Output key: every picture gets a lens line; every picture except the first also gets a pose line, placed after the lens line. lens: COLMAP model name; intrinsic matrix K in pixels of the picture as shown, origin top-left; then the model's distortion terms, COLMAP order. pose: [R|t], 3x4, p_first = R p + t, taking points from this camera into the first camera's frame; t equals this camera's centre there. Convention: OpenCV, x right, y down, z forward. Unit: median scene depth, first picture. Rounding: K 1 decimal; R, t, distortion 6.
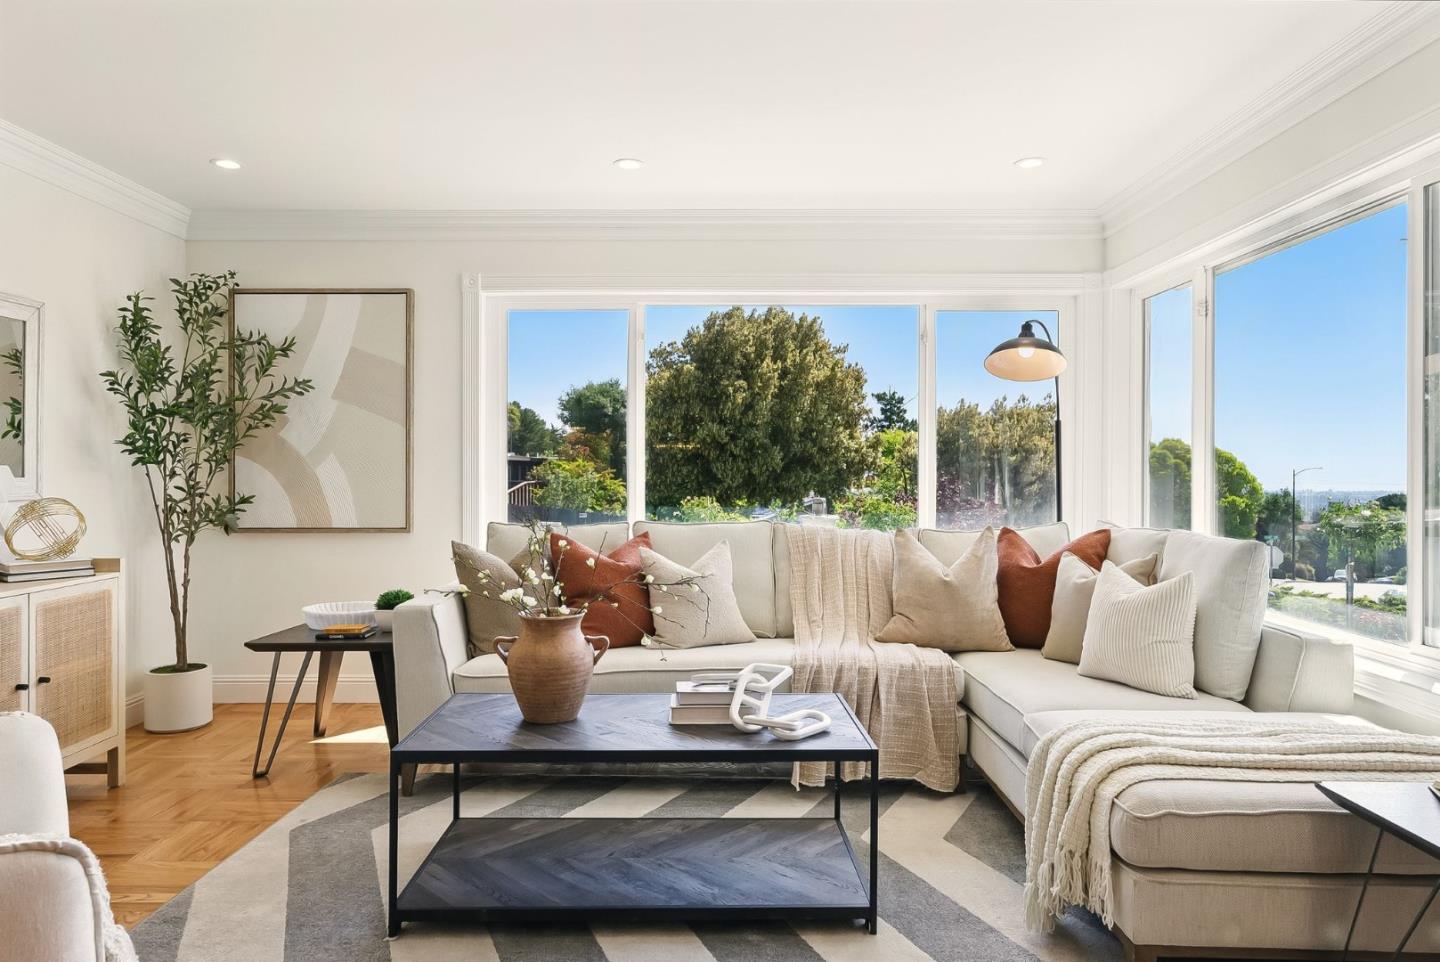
lens RADIAL K [[900.8, 0, 712.3], [0, 900.8, 477.7], [0, 0, 1]] dist [-0.025393, 0.000501]
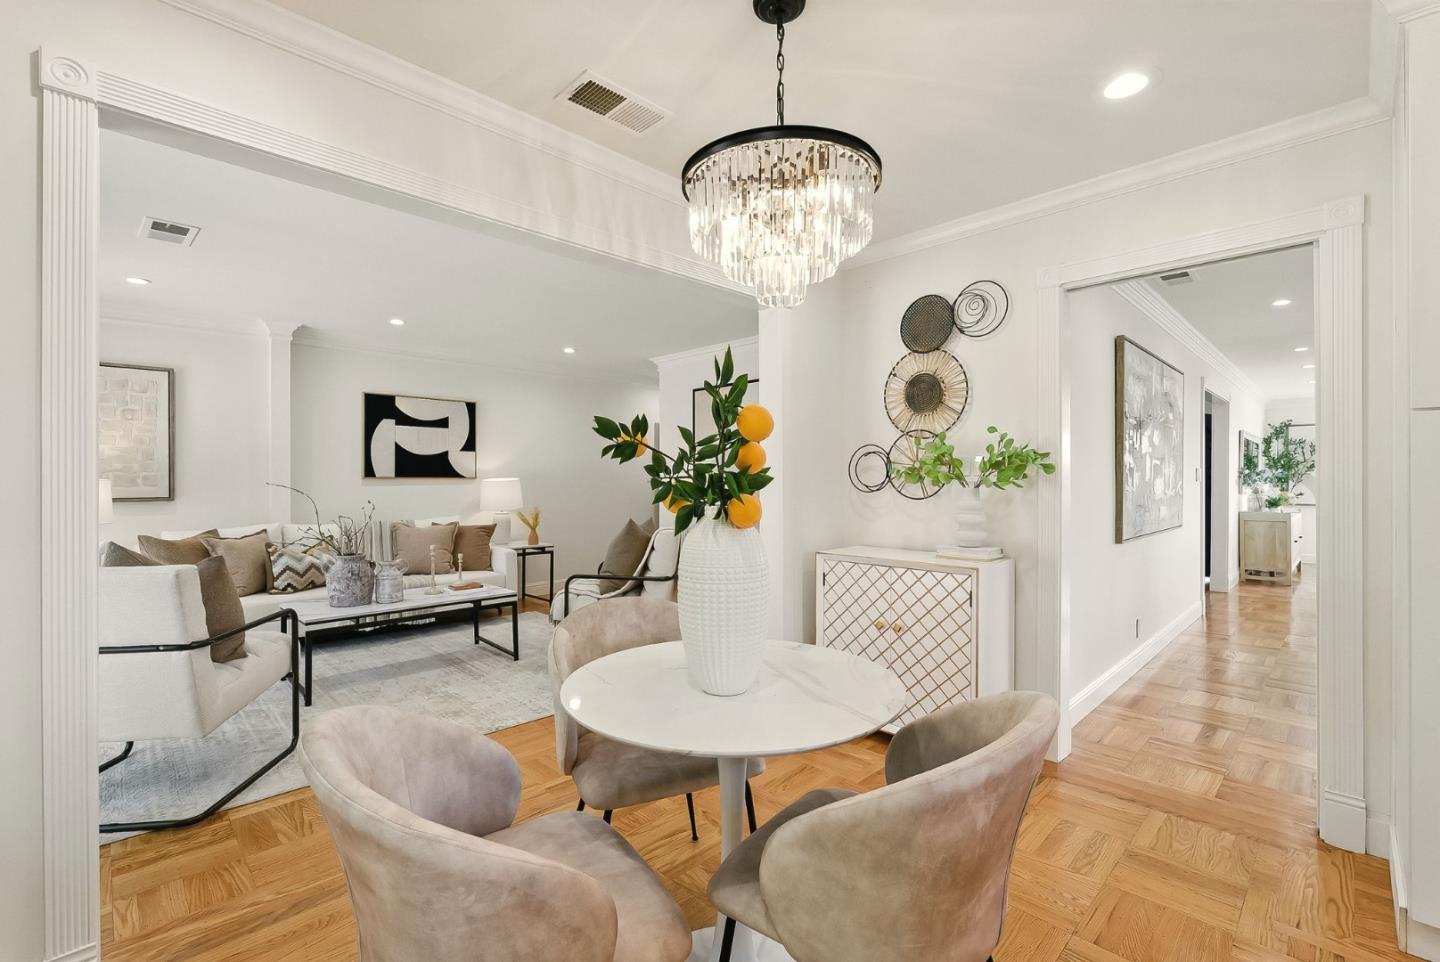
lens RADIAL K [[630.3, 0, 720.0], [0, 630.3, 481.0], [0, 0, 1]] dist [-0.005375, -0.000071]
pose [[0.712550, 0.002643, -0.701617, -0.437860], [-0.011269, 0.999907, -0.007677, 0.018187], [0.701531, 0.013377, 0.712513, -1.967337]]
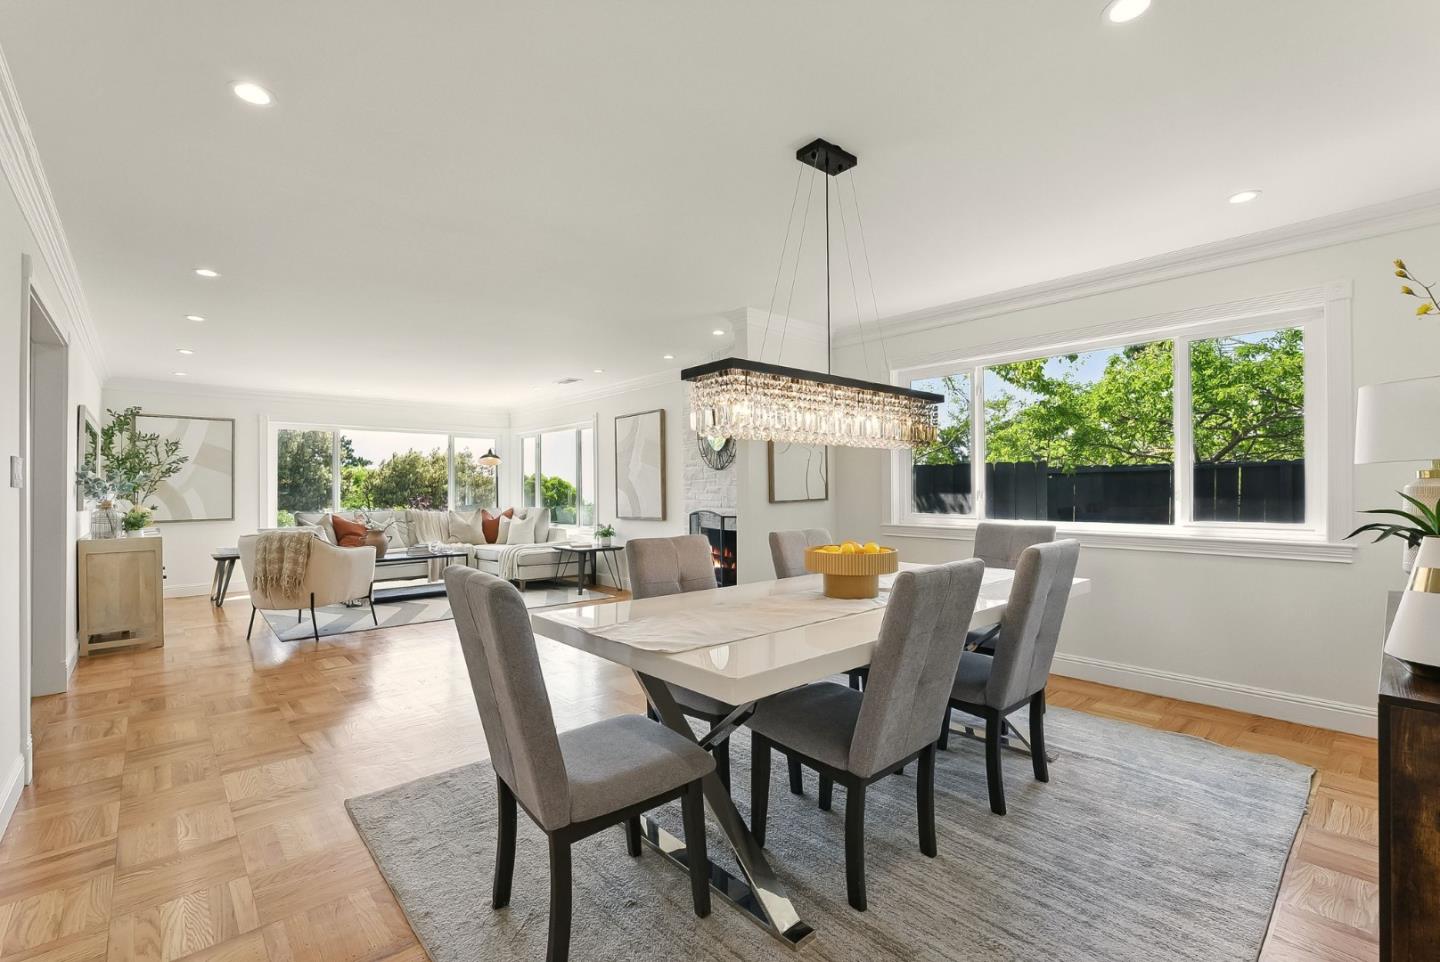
lens RADIAL K [[630.3, 0, 720.0], [0, 630.3, 481.0], [0, 0, 1]] dist [-0.005375, -0.000071]
pose [[0.730435, 0.002573, 0.682978, -0.568325], [0.016868, 0.999620, -0.021806, 0.015278], [-0.682774, 0.027448, 0.730114, -1.185132]]
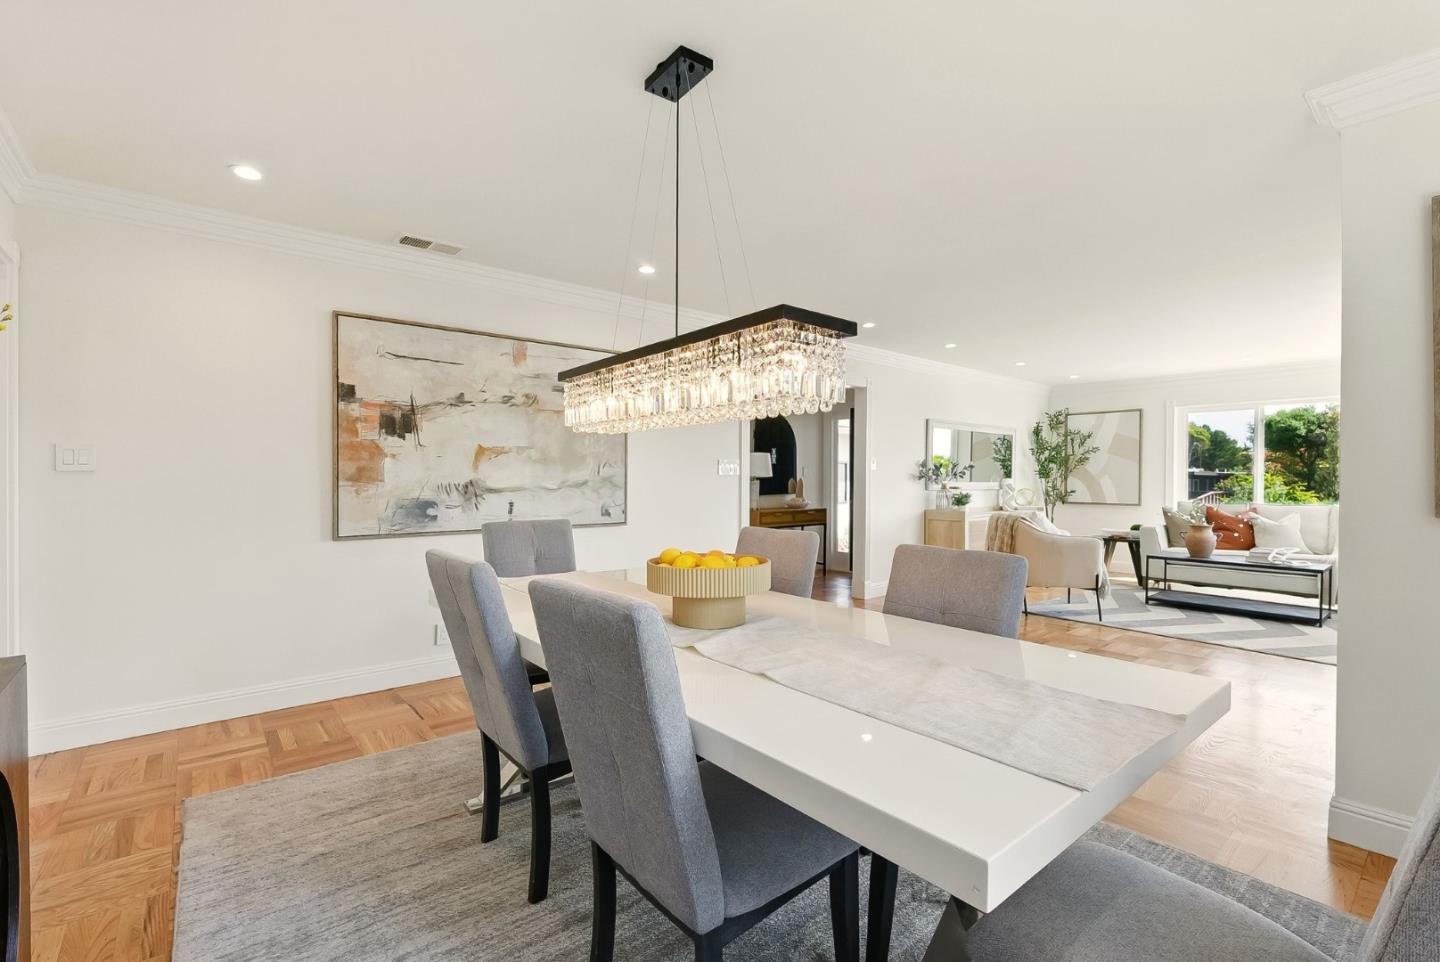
lens RADIAL K [[645.5, 0, 724.9], [0, 645.5, 480.8], [0, 0, 1]] dist [-0.003227, 0.000436]
pose [[0.655414, 0.006698, -0.755240, 0.276448], [-0.014256, 0.999892, -0.003504, 0.014343], [0.755135, 0.013063, 0.655439, -1.117769]]
